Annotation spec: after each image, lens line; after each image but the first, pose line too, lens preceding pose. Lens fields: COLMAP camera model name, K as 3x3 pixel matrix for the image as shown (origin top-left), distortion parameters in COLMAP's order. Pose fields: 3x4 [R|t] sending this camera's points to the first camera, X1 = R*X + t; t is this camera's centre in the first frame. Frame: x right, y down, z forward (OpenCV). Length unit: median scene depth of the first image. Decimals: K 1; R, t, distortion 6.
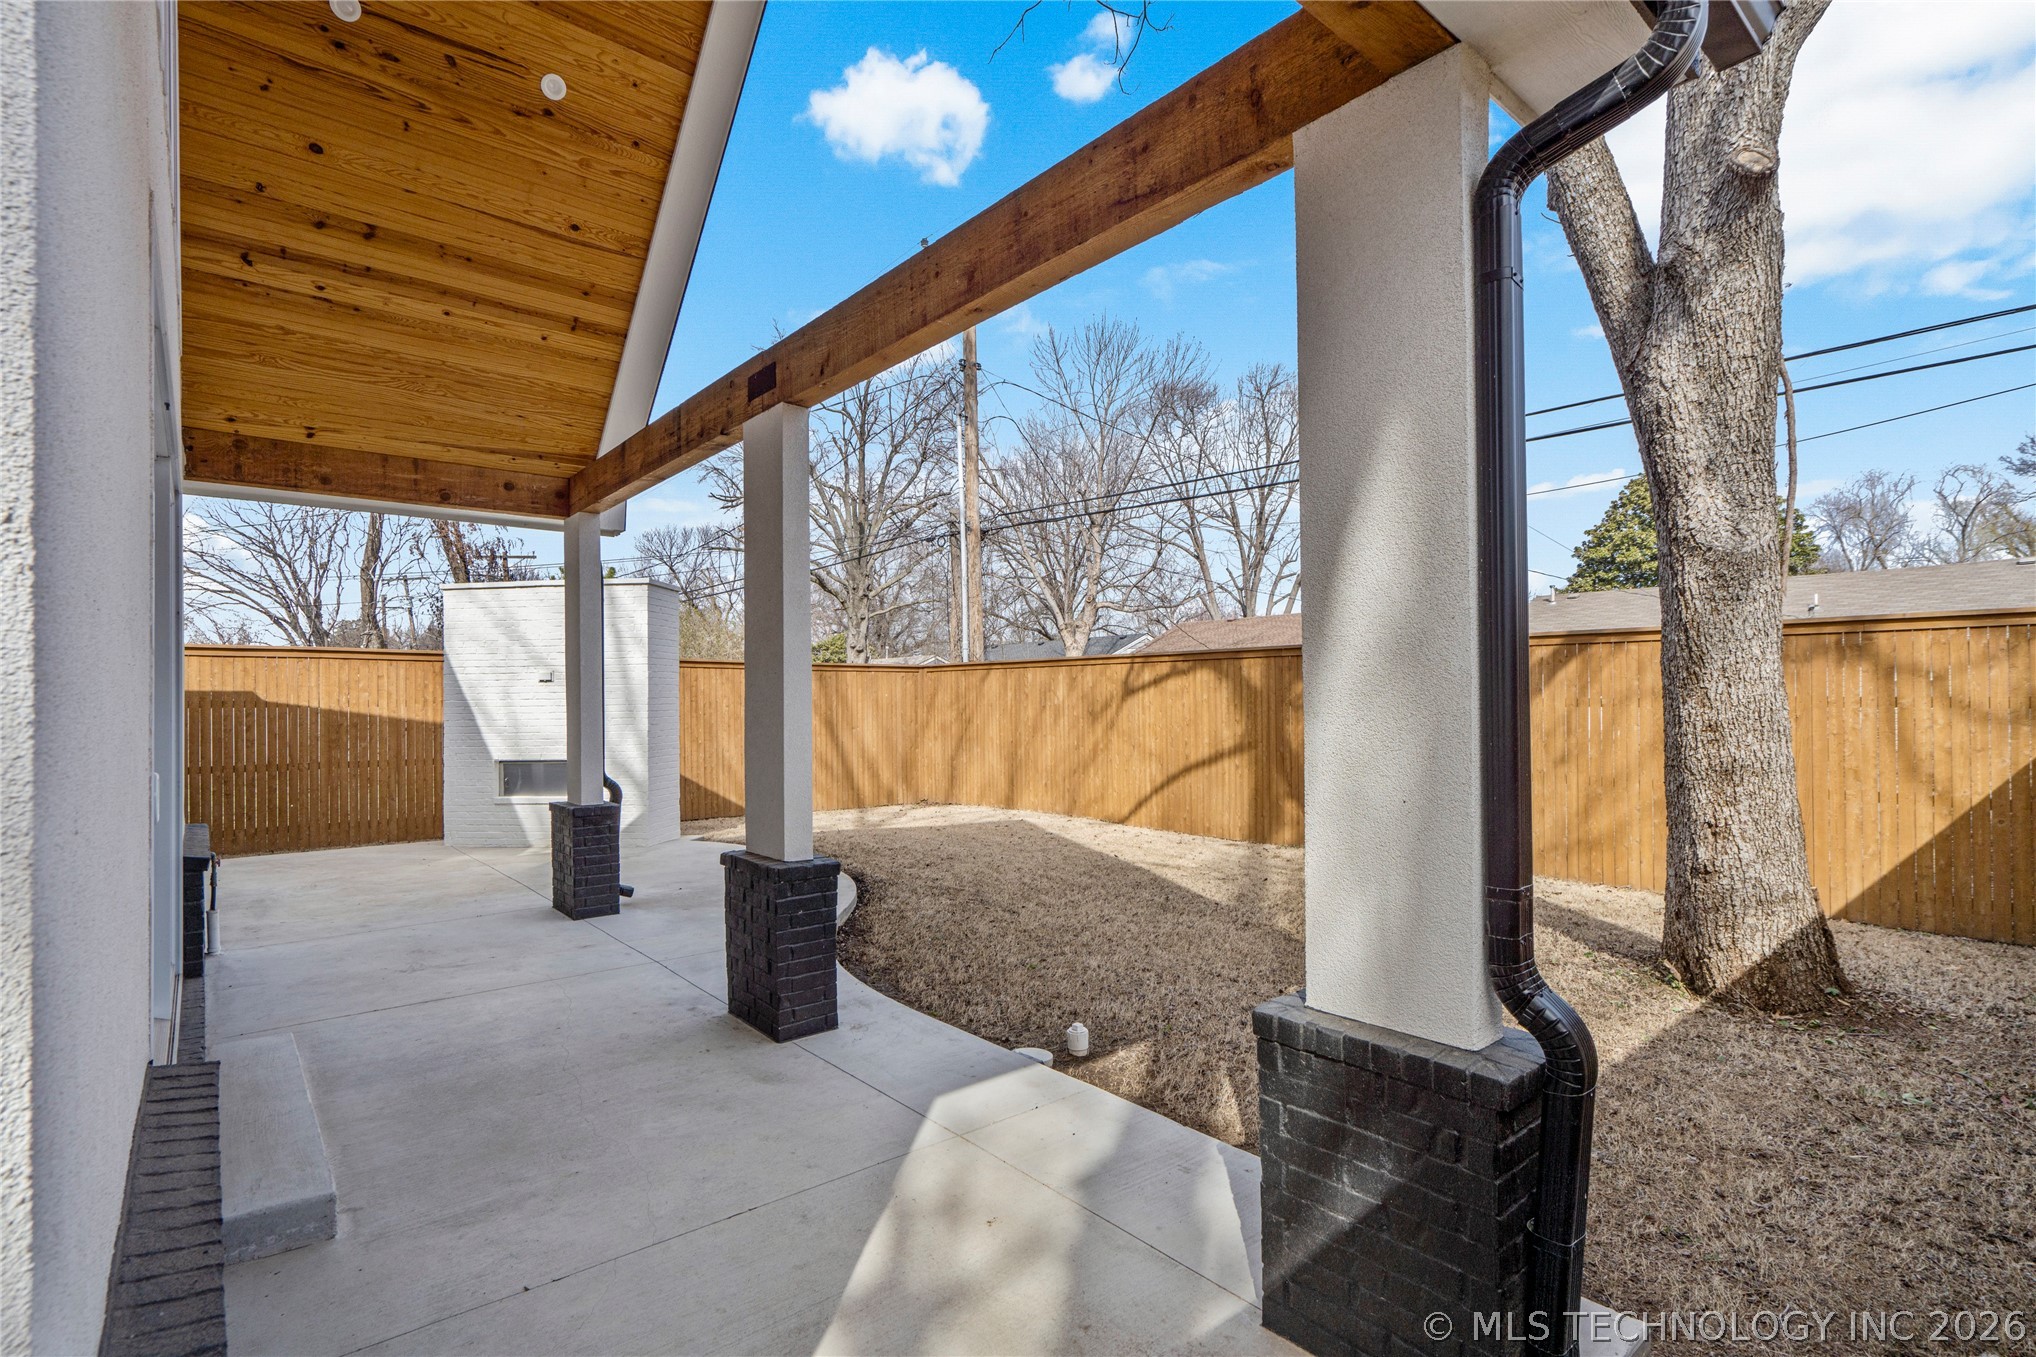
lens RADIAL K [[945.0, 0, 1027.4], [0, 945.0, 681.5], [0, 0, 1]] dist [-0.002229, -0.000484]
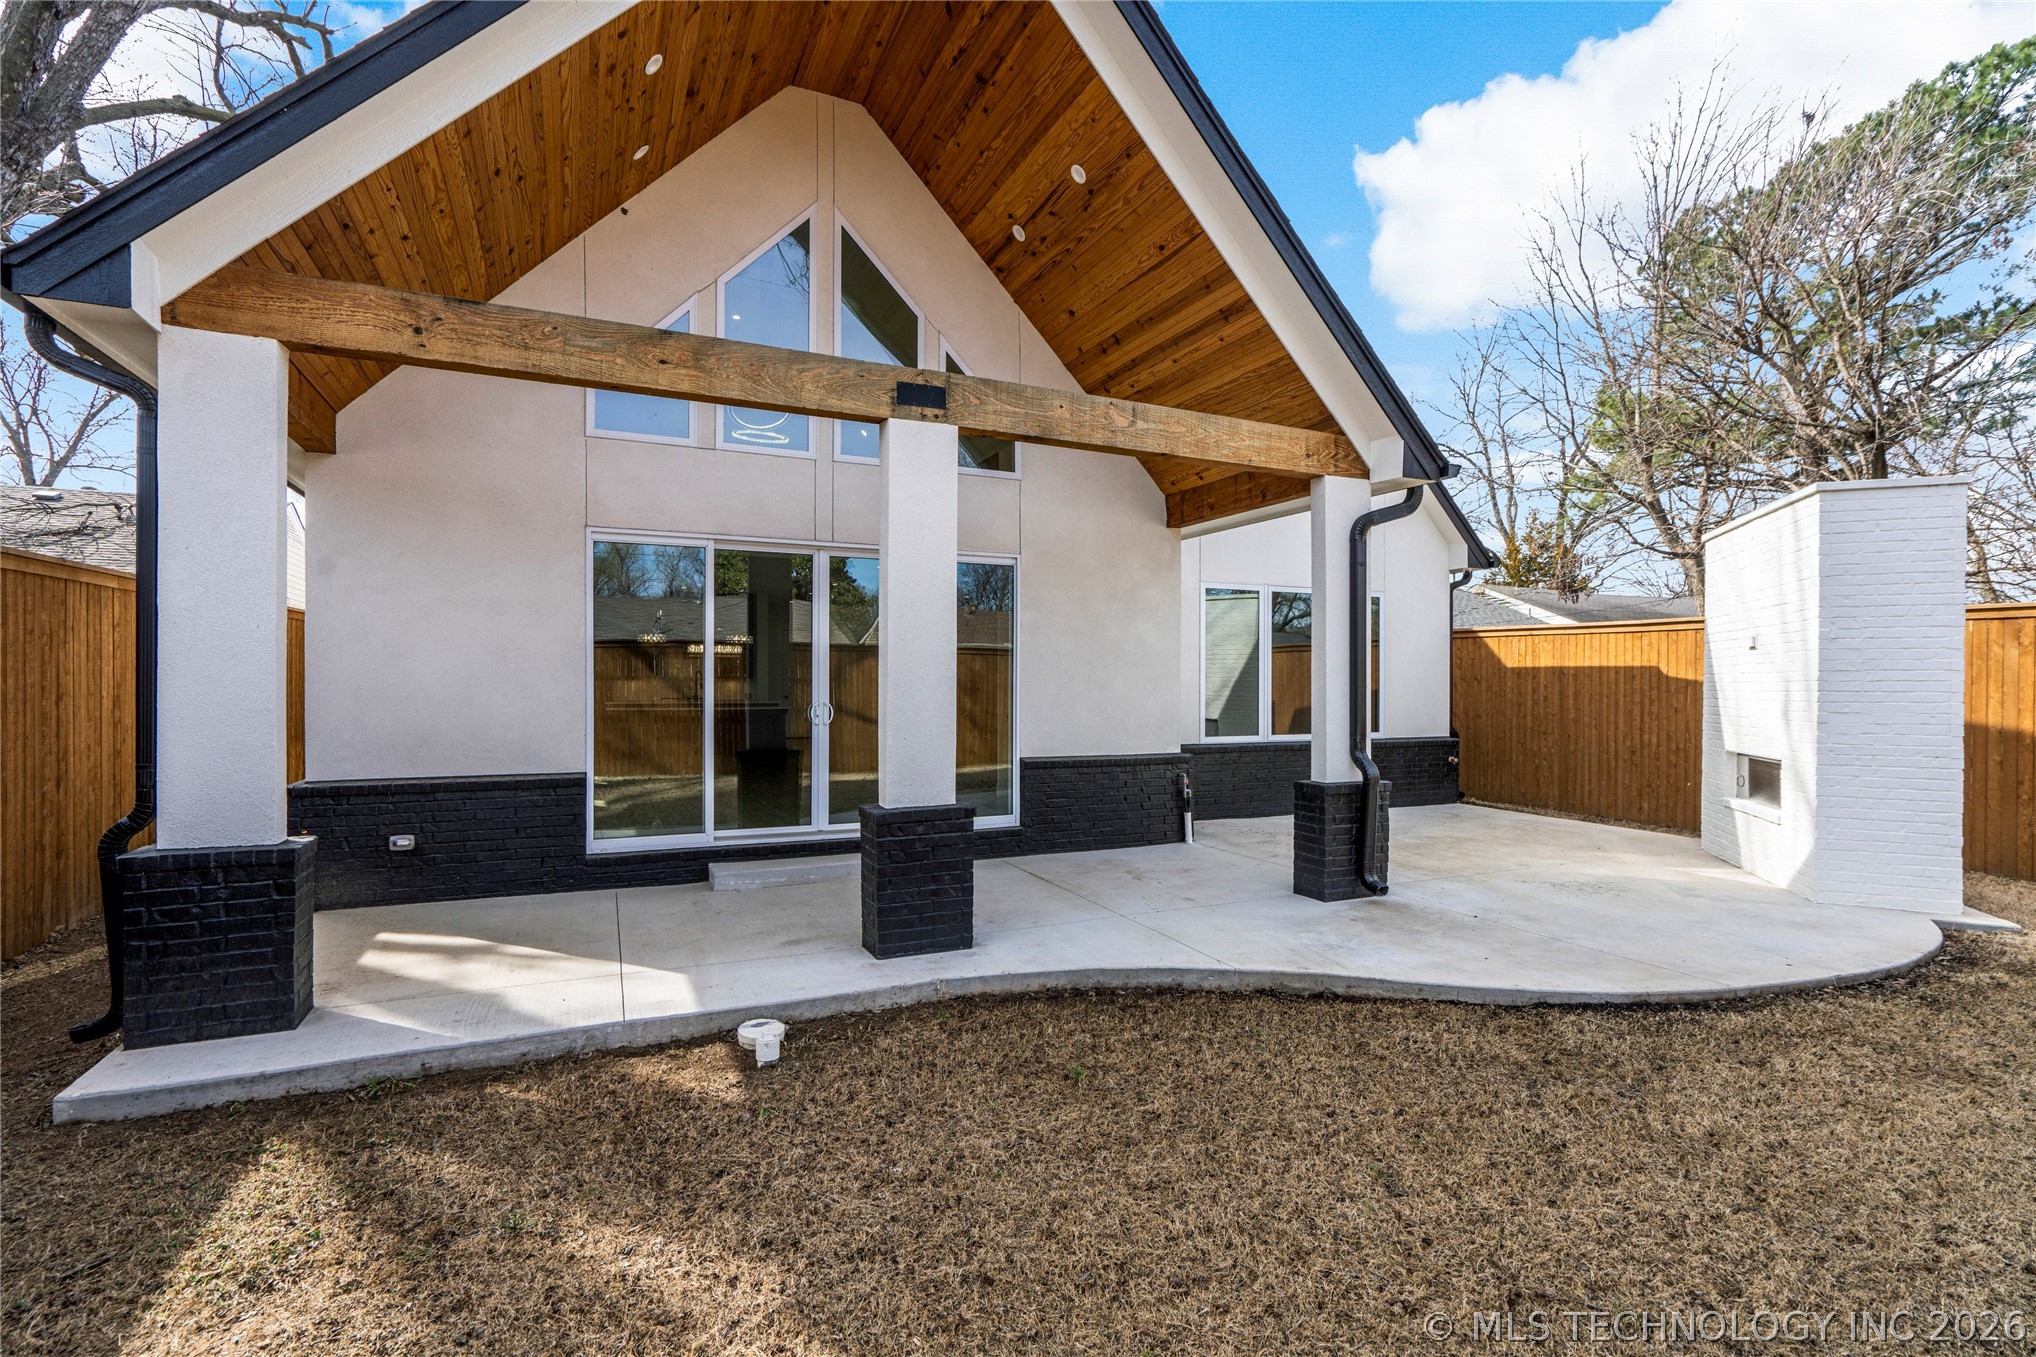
lens RADIAL K [[945.0, 0, 1027.4], [0, 945.0, 681.5], [0, 0, 1]] dist [-0.002229, -0.000484]
pose [[-0.262663, 0.008381, -0.964851, 0.330097], [0.012821, 0.999904, 0.005196, 0.012626], [0.964803, -0.011006, -0.262745, 0.578838]]
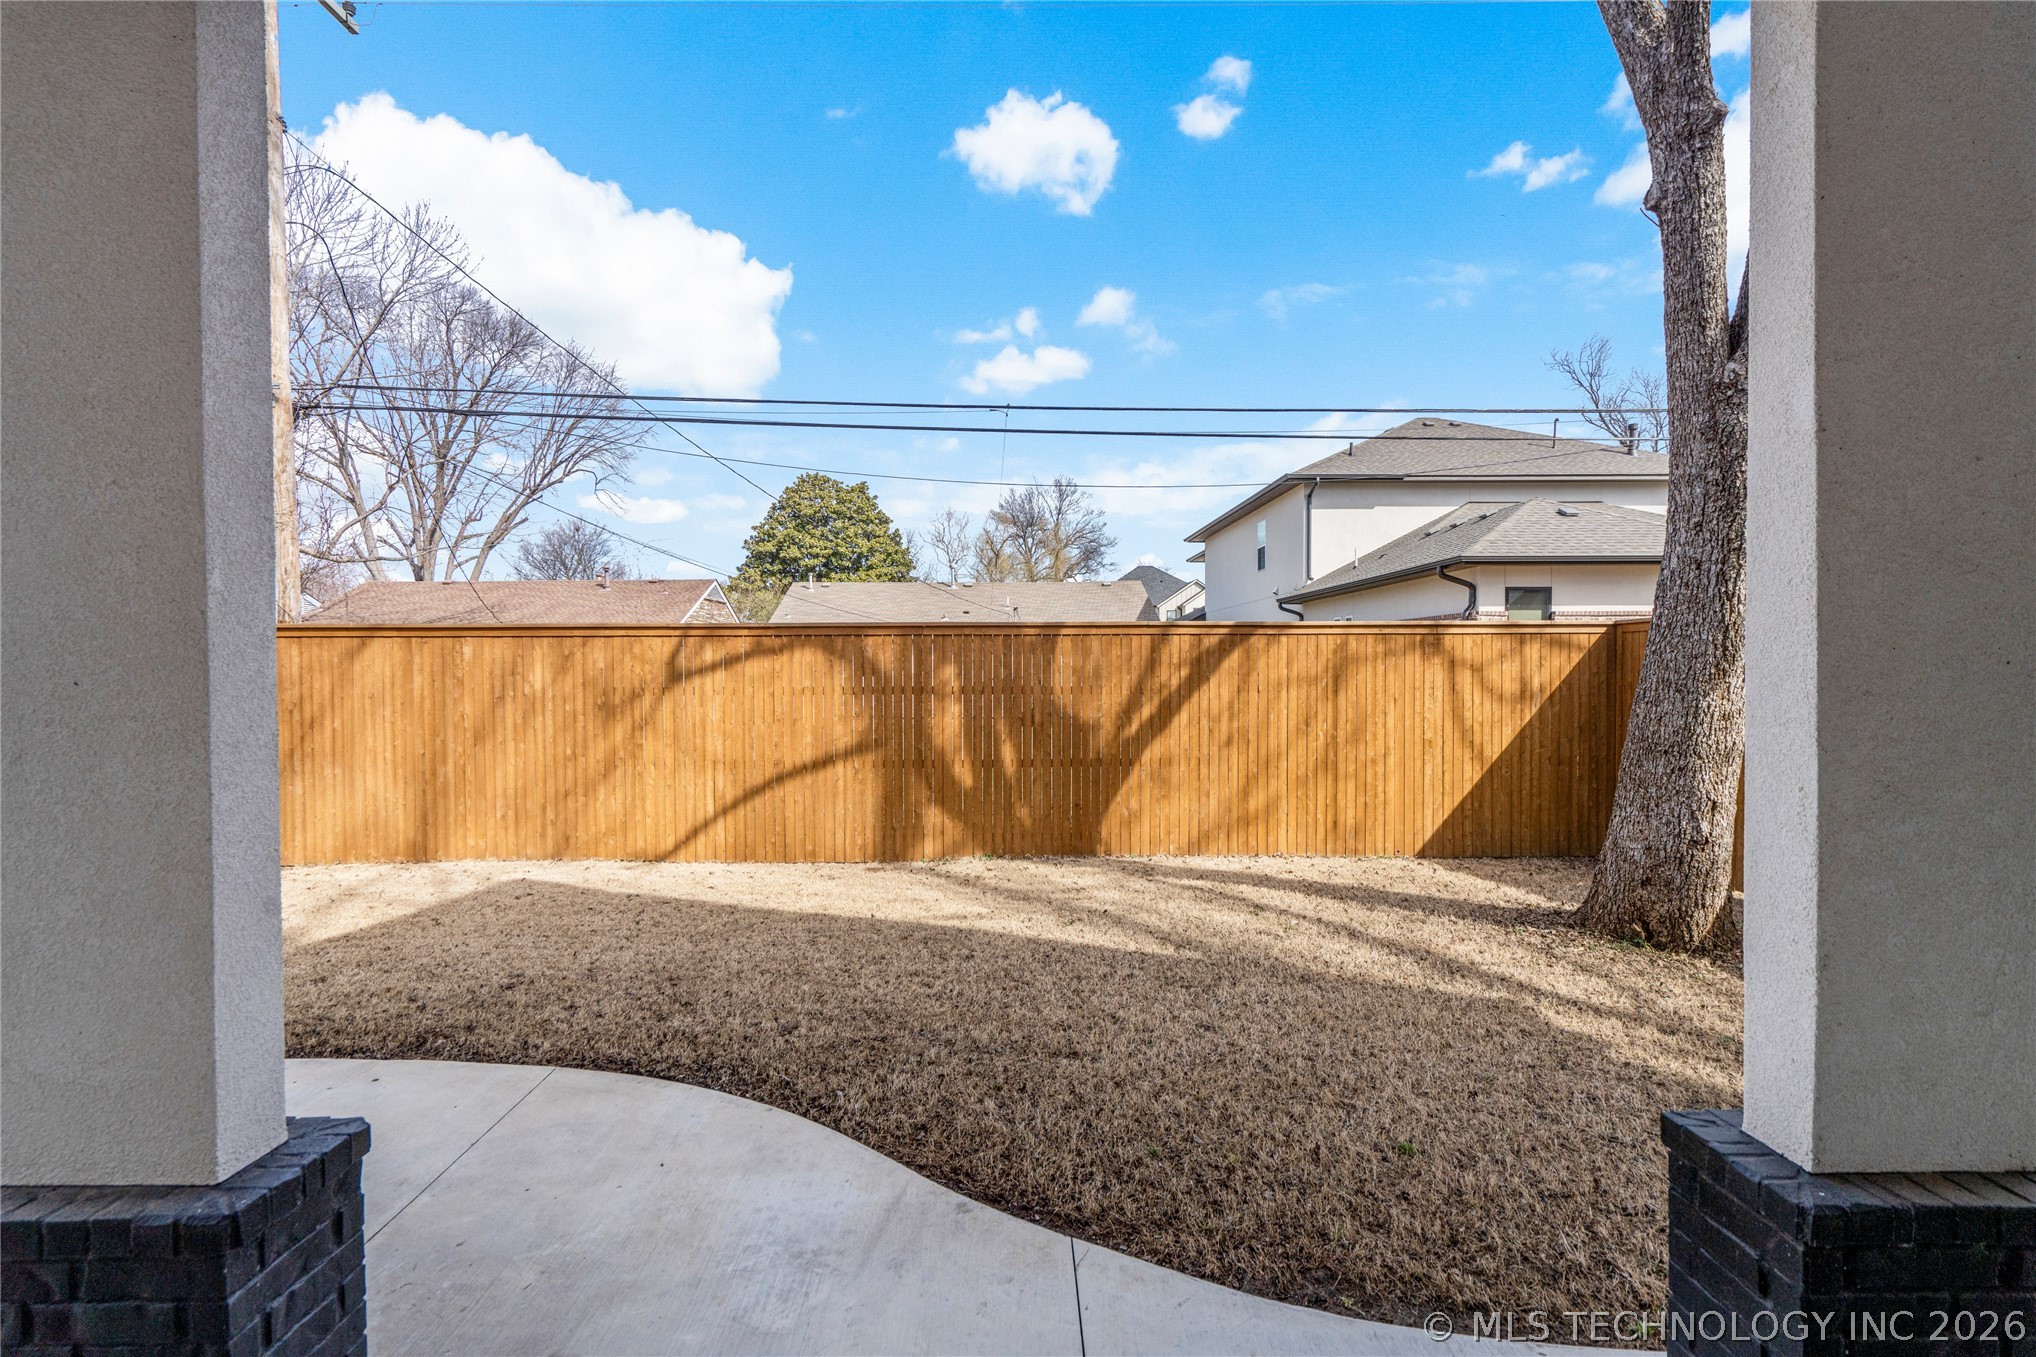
lens RADIAL K [[923.0, 0, 1004.5], [0, 923.0, 681.2], [0, 0, 1]] dist [-0.001839, -0.000468]
pose [[0.645956, -0.004254, 0.763363, -0.305445], [-0.013676, 0.999759, 0.017144, -0.000866], [-0.763252, -0.021514, 0.645742, 0.416850]]
